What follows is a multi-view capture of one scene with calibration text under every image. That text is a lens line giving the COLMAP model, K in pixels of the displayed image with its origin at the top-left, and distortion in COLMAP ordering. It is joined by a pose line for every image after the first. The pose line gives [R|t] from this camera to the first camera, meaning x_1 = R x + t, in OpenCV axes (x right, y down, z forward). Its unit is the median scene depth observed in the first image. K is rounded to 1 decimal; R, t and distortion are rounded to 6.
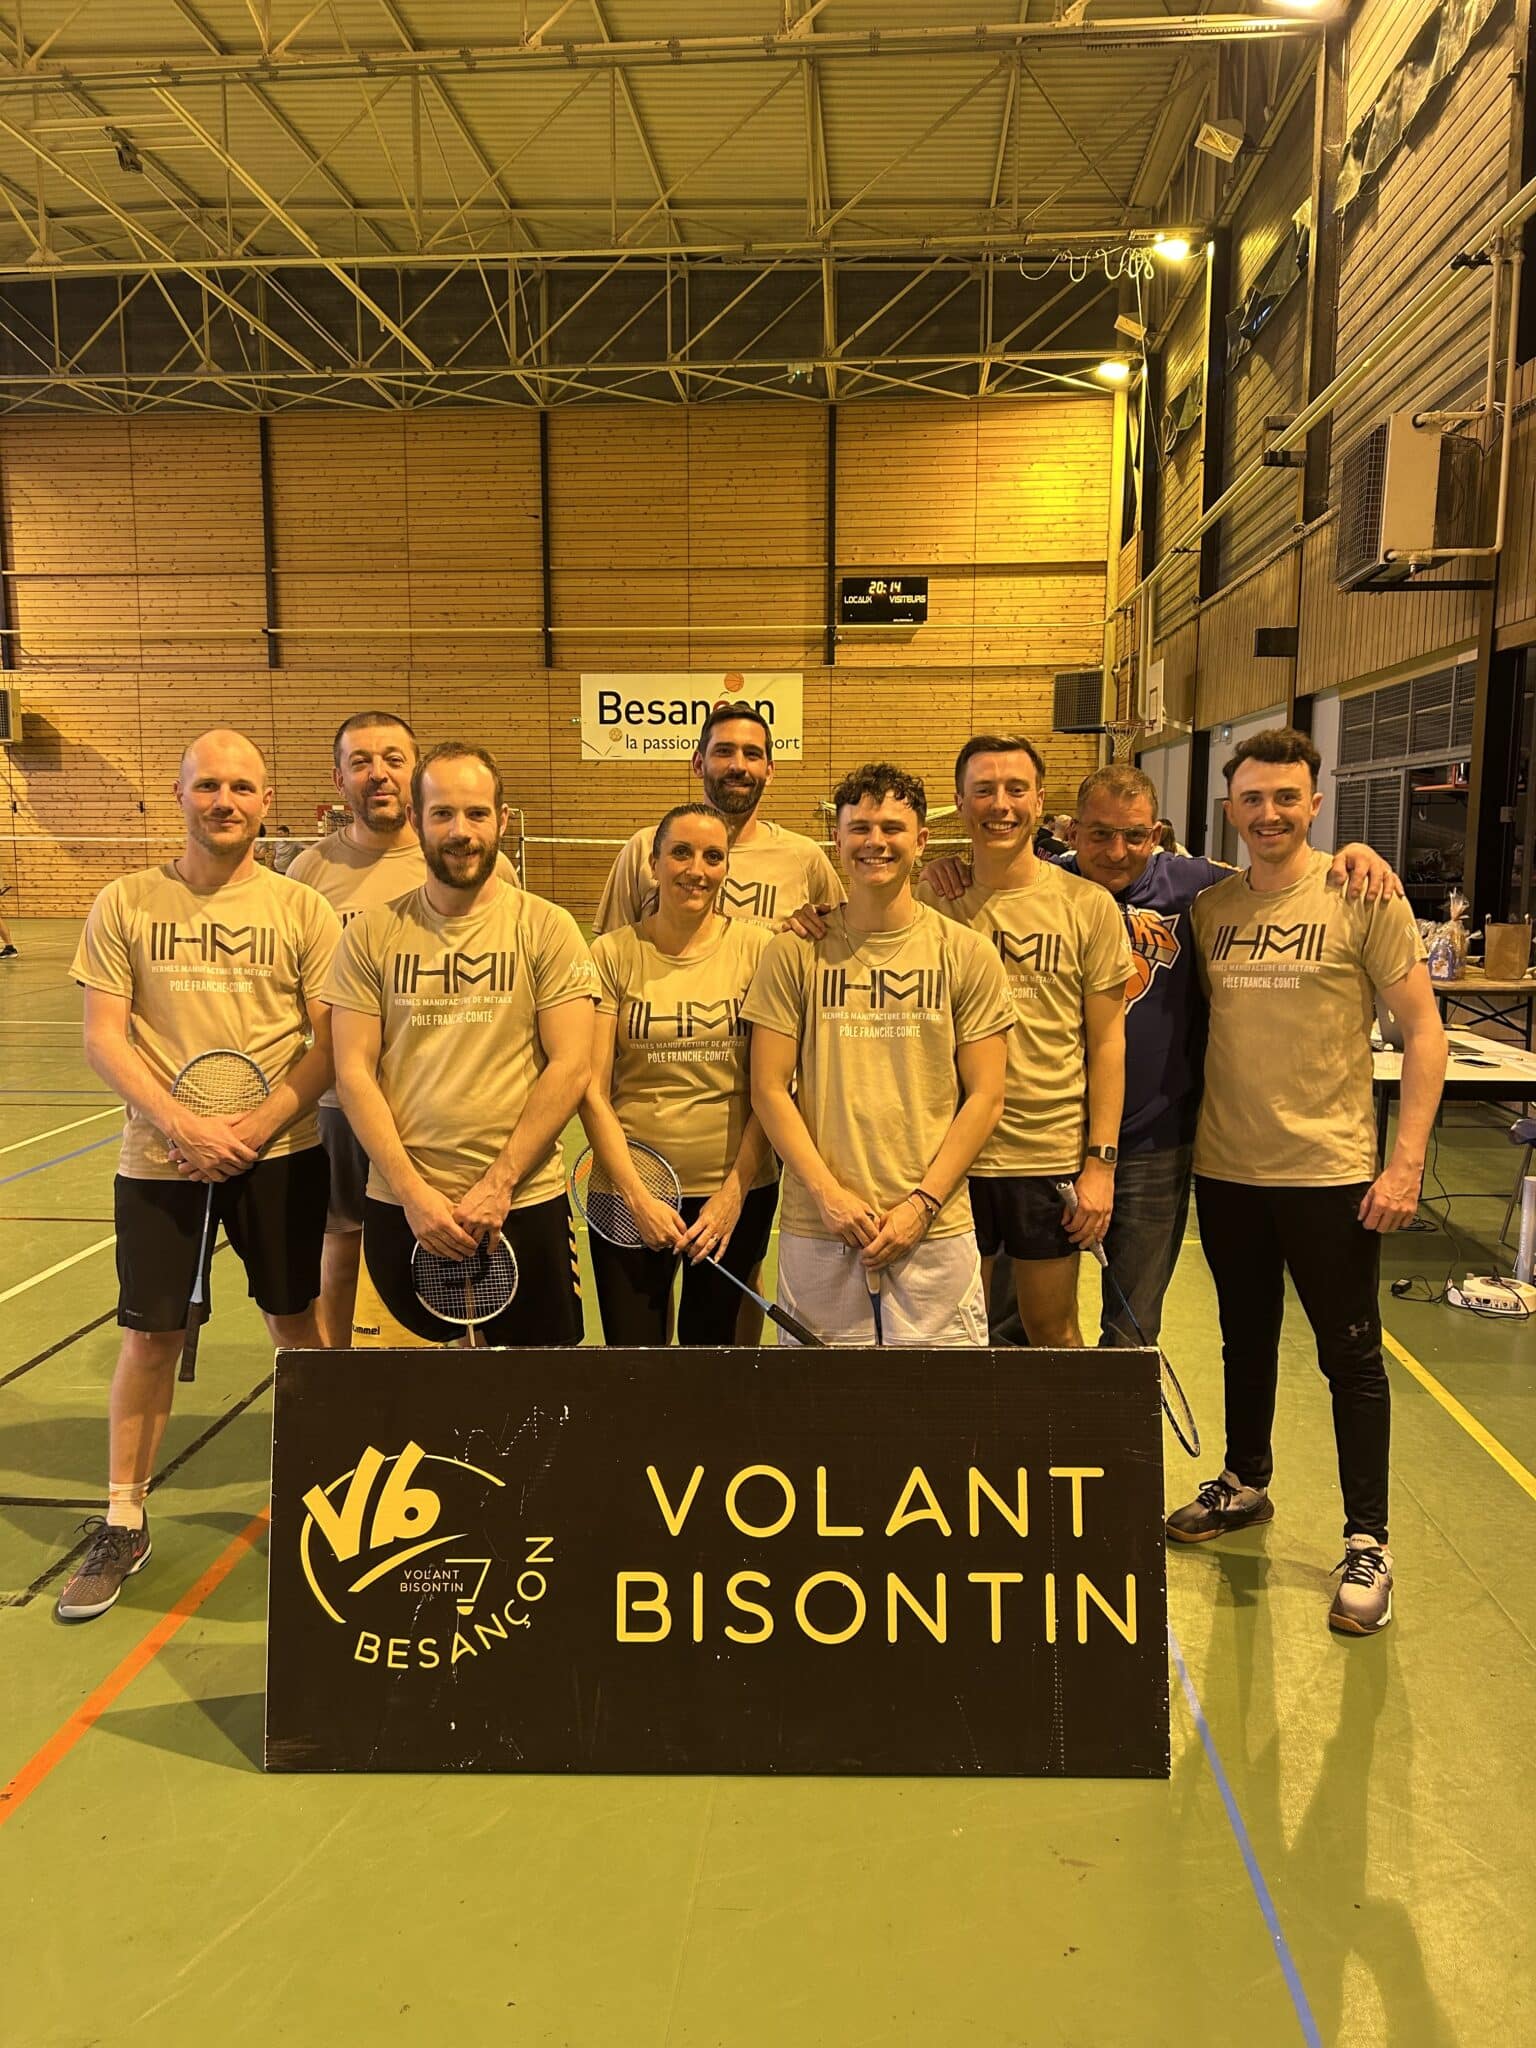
lens RADIAL K [[1536.7, 0, 769.2], [0, 1536.7, 1048.7], [0, 0, 1]] dist [0.044373, -0.044371]
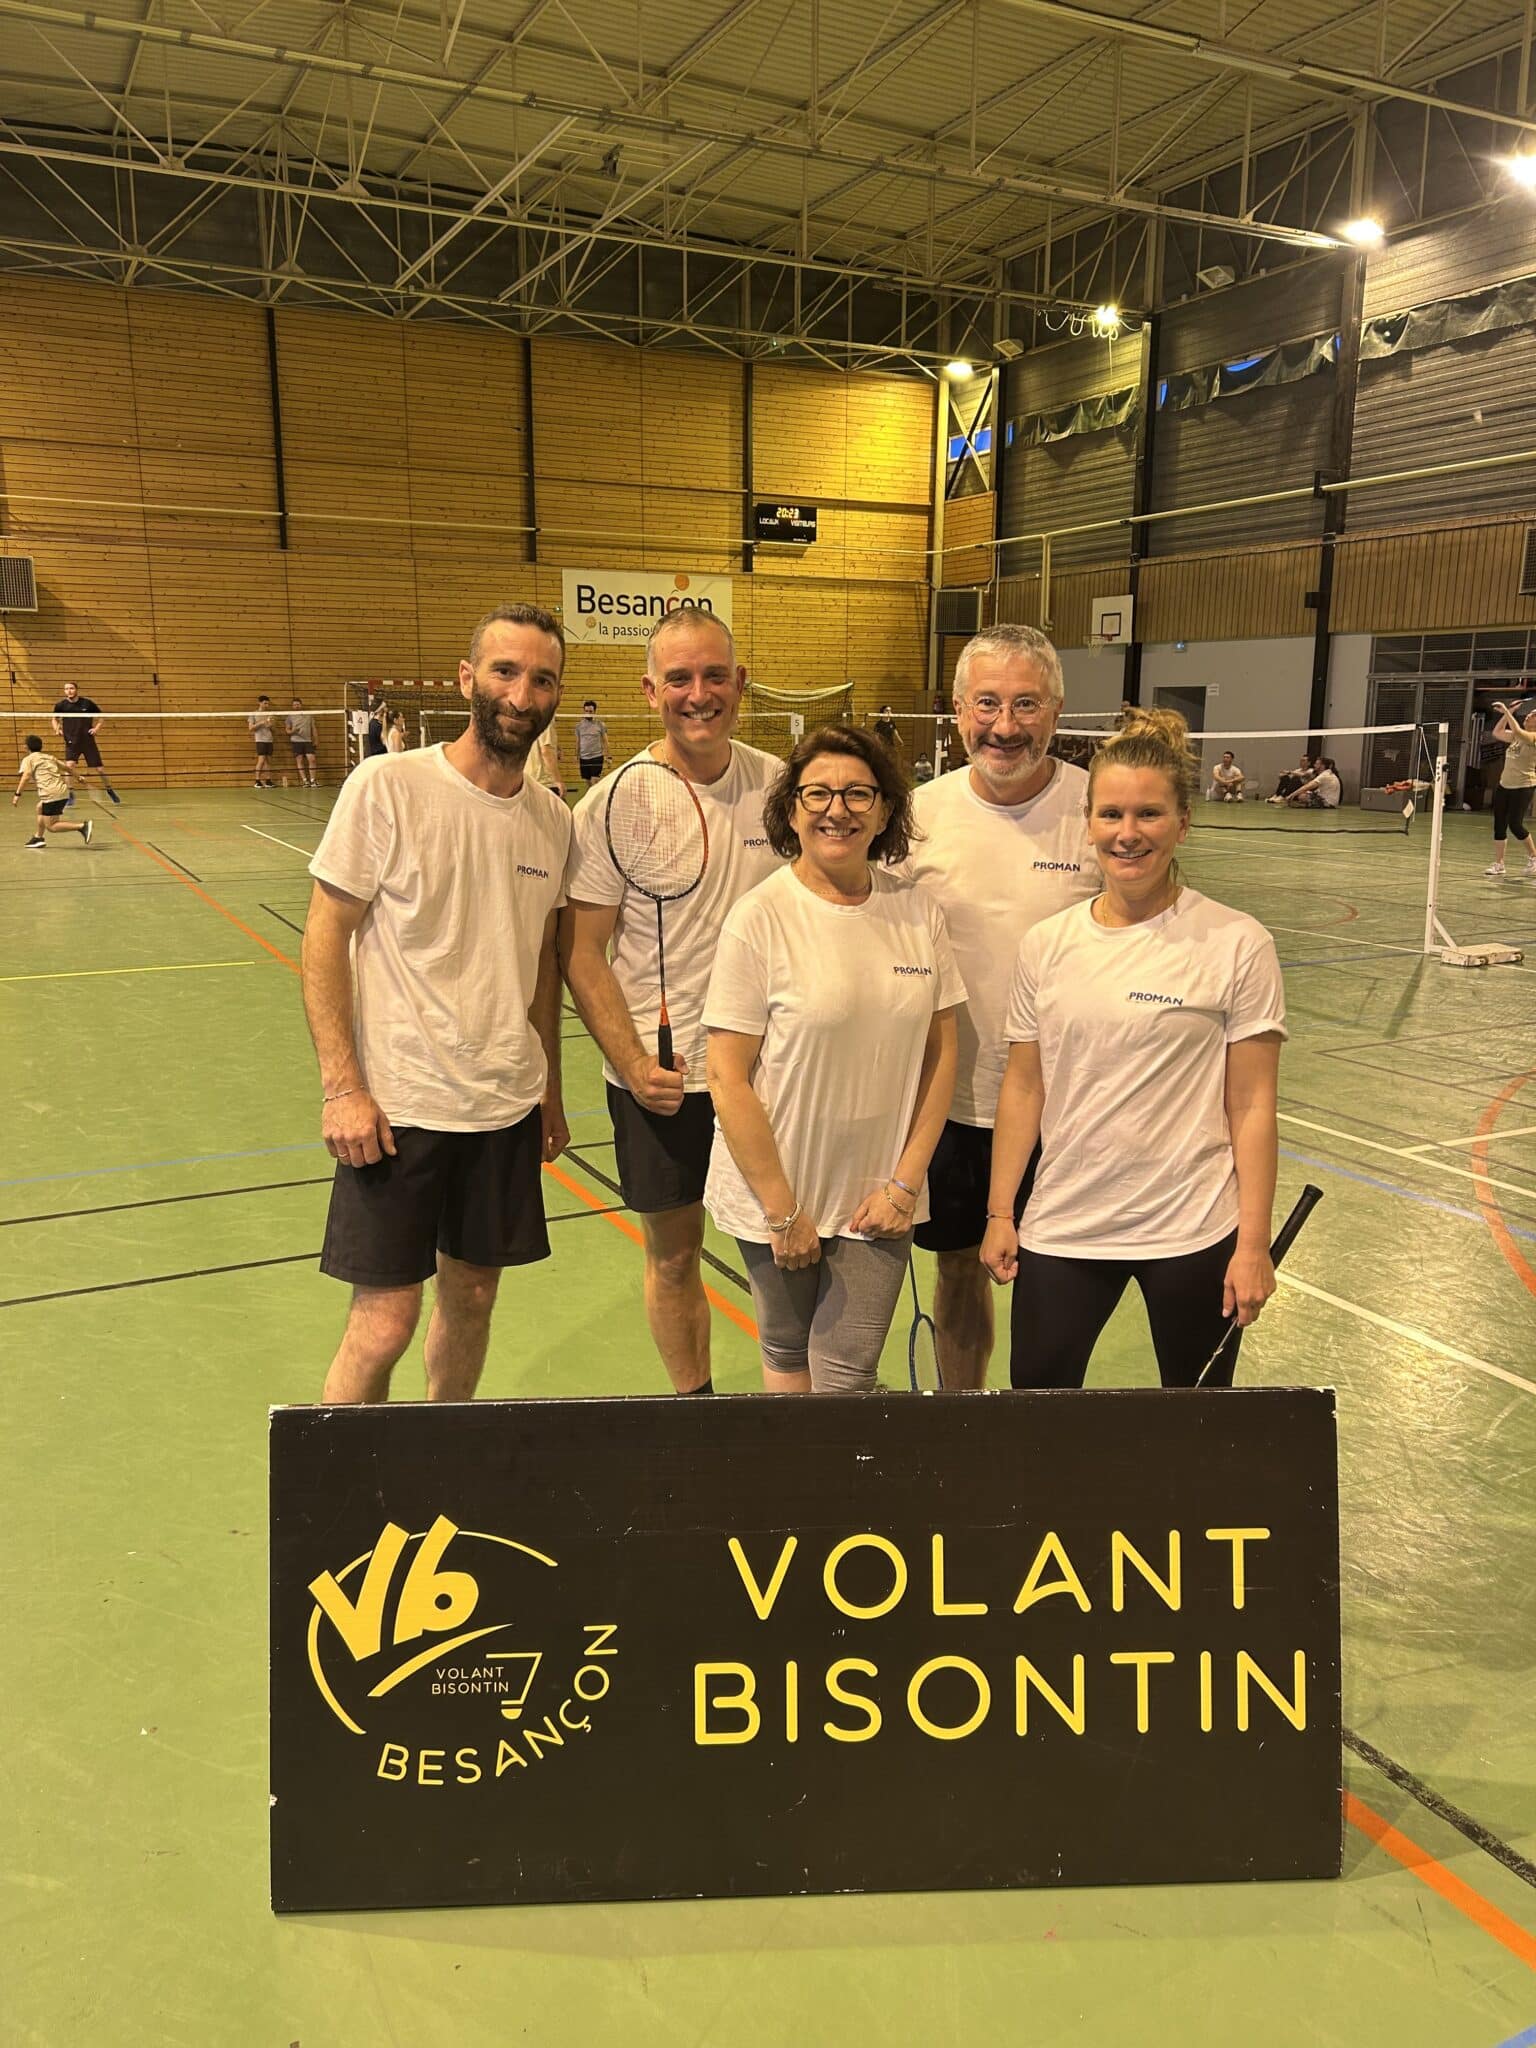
lens RADIAL K [[1536.7, 0, 756.0], [0, 1536.7, 1034.0], [0, 0, 1]] dist [0.044373, -0.044371]
pose [[0.853539, -0.106913, 0.509943, -0.638050], [0.067320, 0.993147, 0.095541, 0.008034], [-0.516662, -0.047218, 0.854886, -0.106803]]
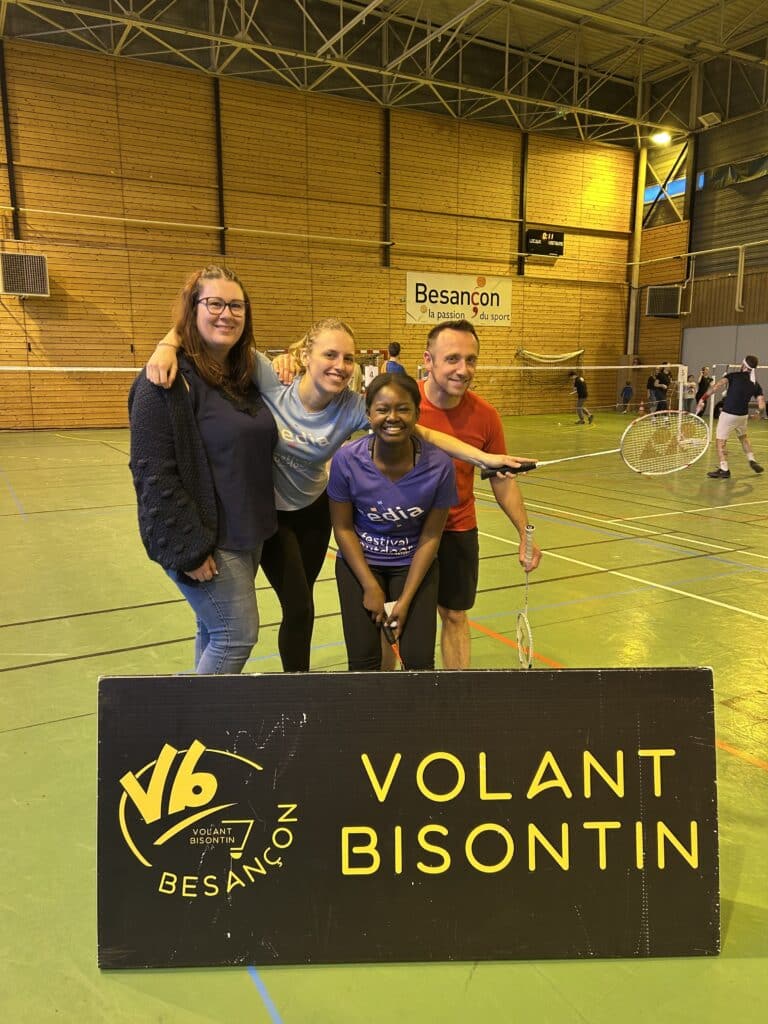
lens RADIAL K [[768.4, 0, 374.2], [0, 768.4, 514.7], [0, 0, 1]] dist [0.044373, -0.044371]
pose [[0.838867, -0.102414, 0.534615, -0.633361], [0.077634, 0.994611, 0.068716, -0.038826], [-0.538771, -0.016139, 0.842297, 0.300488]]
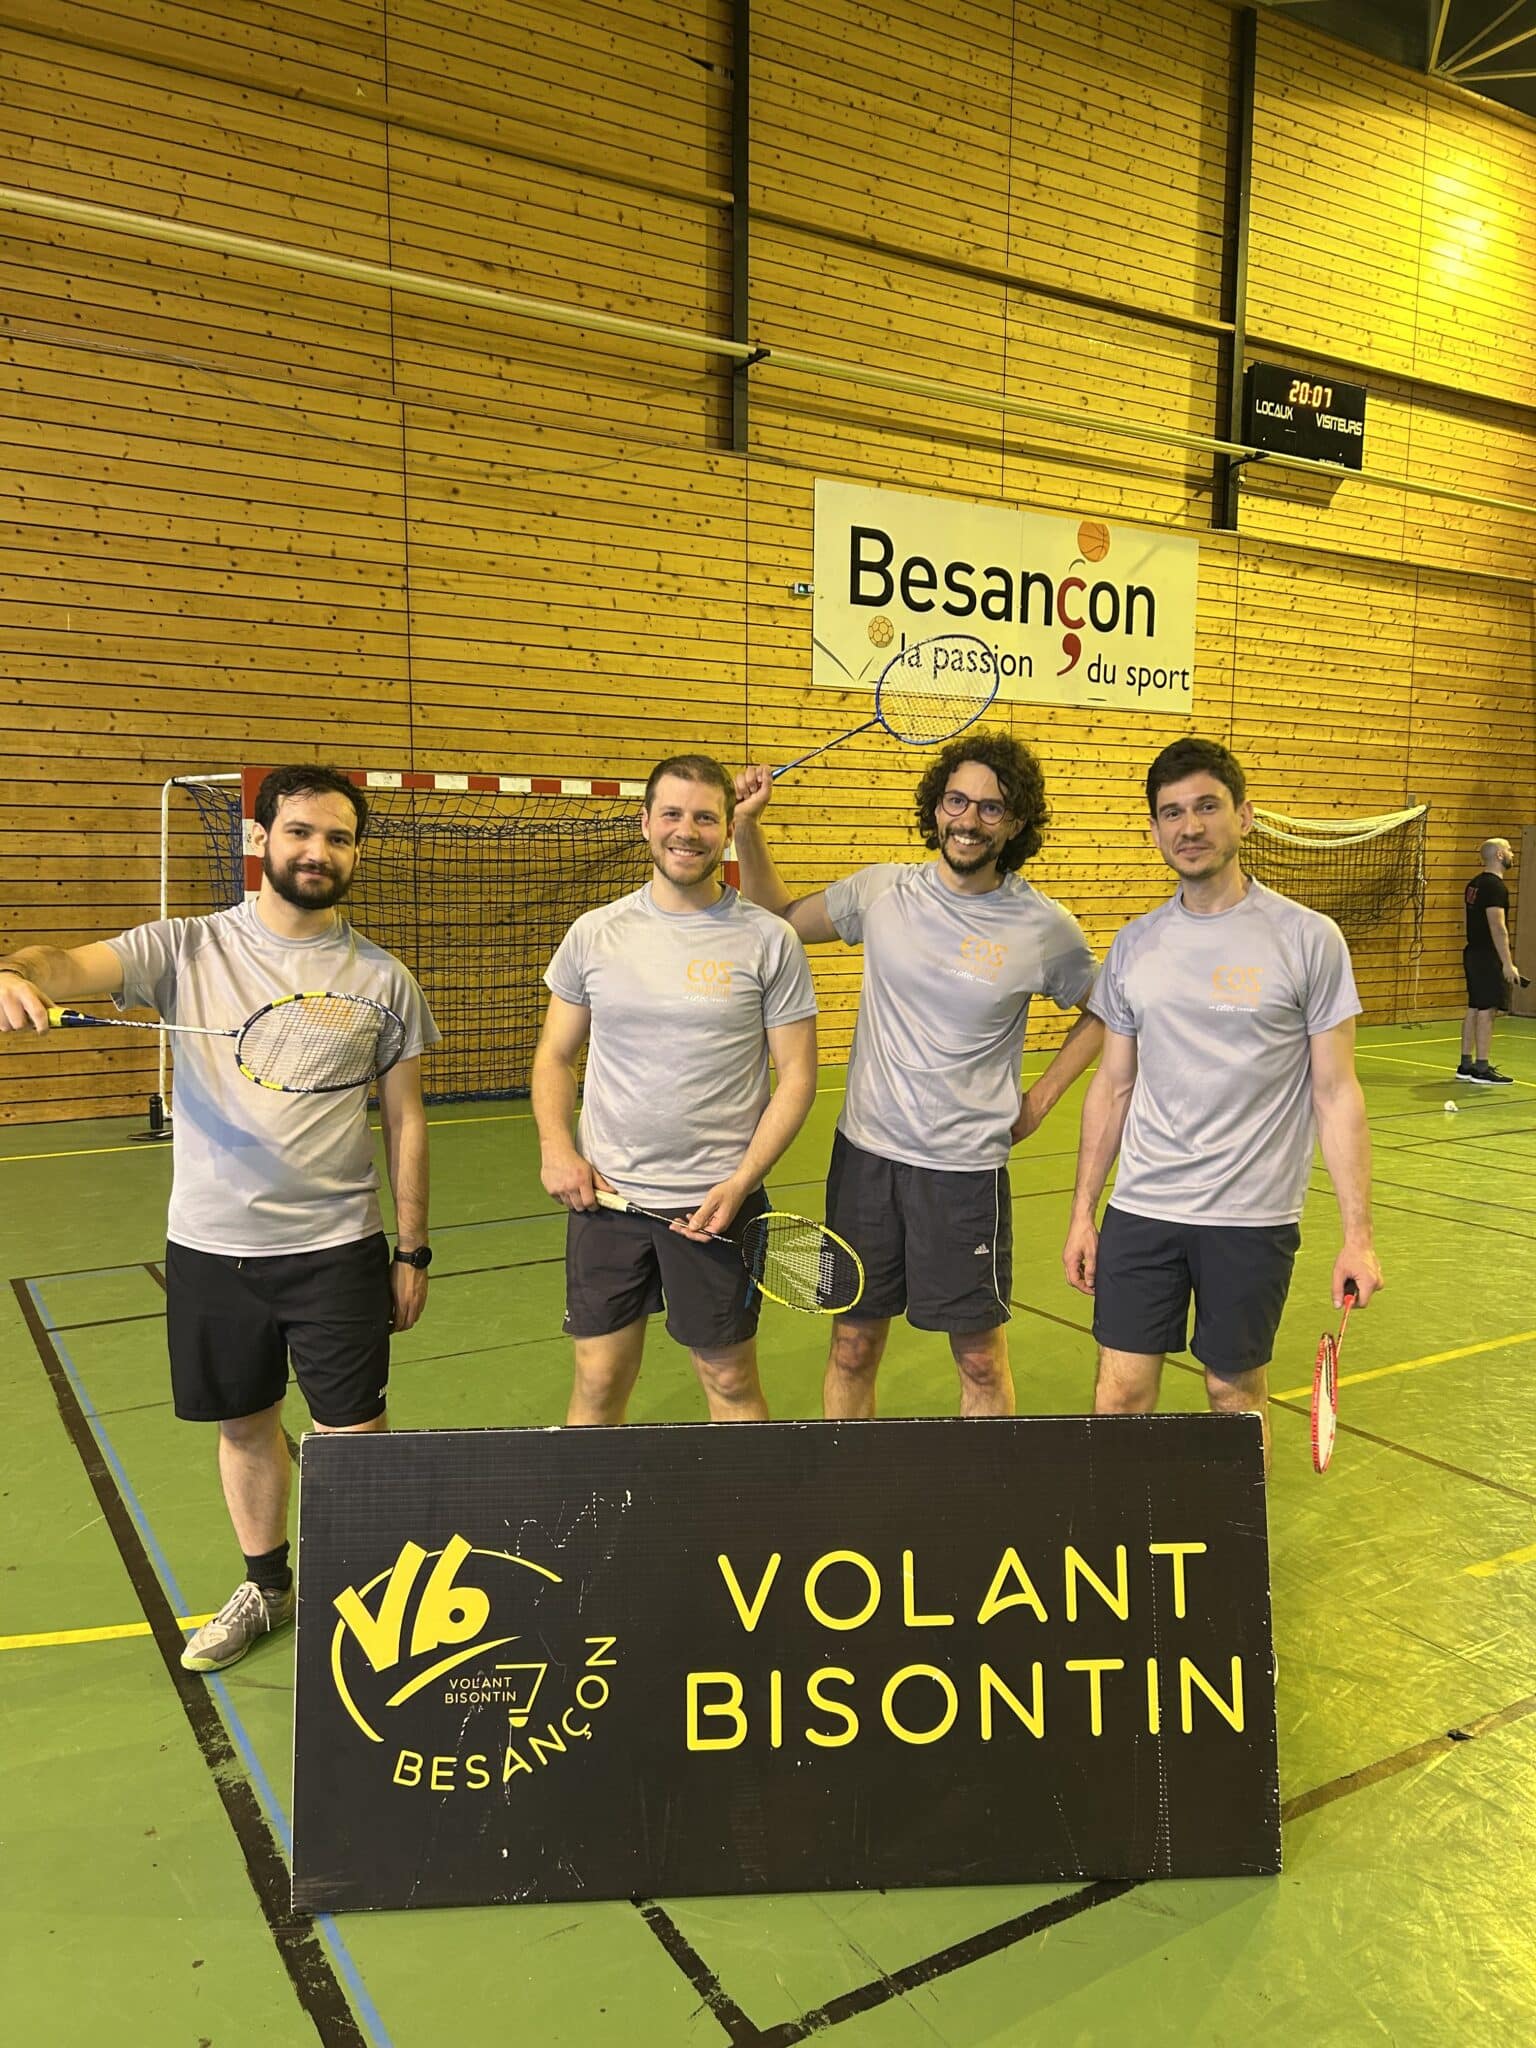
lens RADIAL K [[1536.7, 0, 767.9], [0, 1536.7, 1038.3], [0, 0, 1]] dist [0.044373, -0.044371]
pose [[0.811476, -0.061275, 0.581165, -0.385352], [0.073761, 0.997274, 0.002155, -0.093787], [-0.579712, 0.041118, 0.813783, 0.673429]]
